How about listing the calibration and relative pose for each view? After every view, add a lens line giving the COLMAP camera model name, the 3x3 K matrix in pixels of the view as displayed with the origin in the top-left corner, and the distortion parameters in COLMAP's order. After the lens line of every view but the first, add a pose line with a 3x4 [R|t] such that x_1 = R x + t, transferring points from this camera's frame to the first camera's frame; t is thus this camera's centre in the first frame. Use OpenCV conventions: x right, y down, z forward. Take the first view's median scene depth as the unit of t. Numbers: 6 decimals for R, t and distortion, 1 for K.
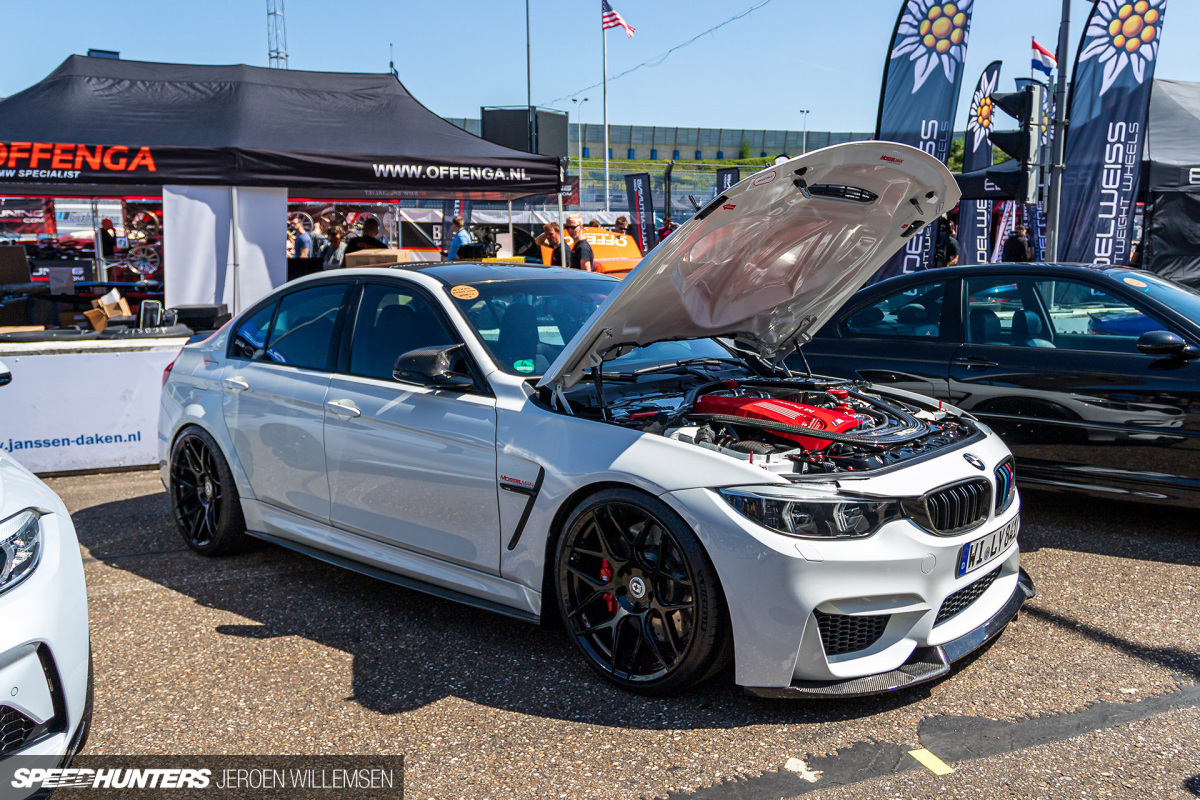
lens RADIAL K [[734.5, 0, 599.2], [0, 734.5, 365.2], [0, 0, 1]] dist [-0.001646, 0.001825]
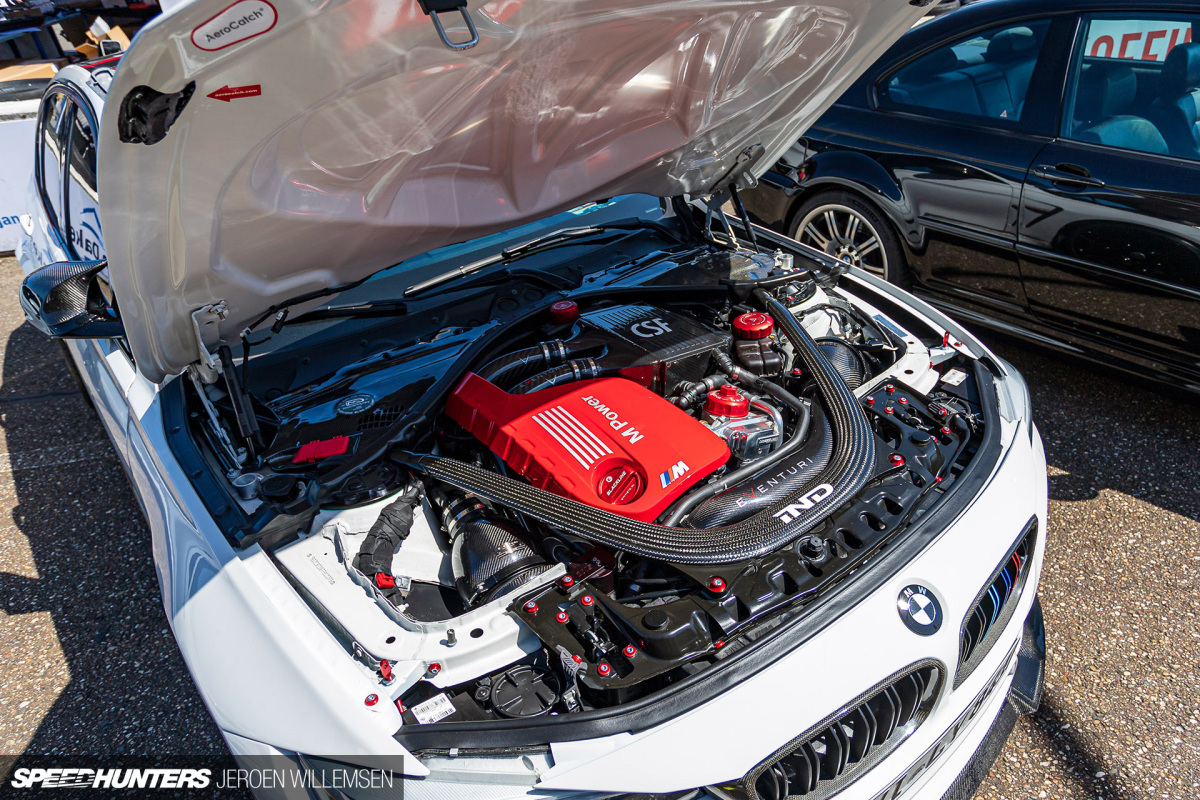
lens RADIAL K [[734.5, 0, 599.2], [0, 734.5, 365.2], [0, 0, 1]] dist [-0.001646, 0.001825]
pose [[0.992405, 0.001683, -0.123002, 0.235256], [0.046199, 0.921610, 0.385359, -0.133273], [0.114008, -0.388114, 0.914532, 0.391580]]
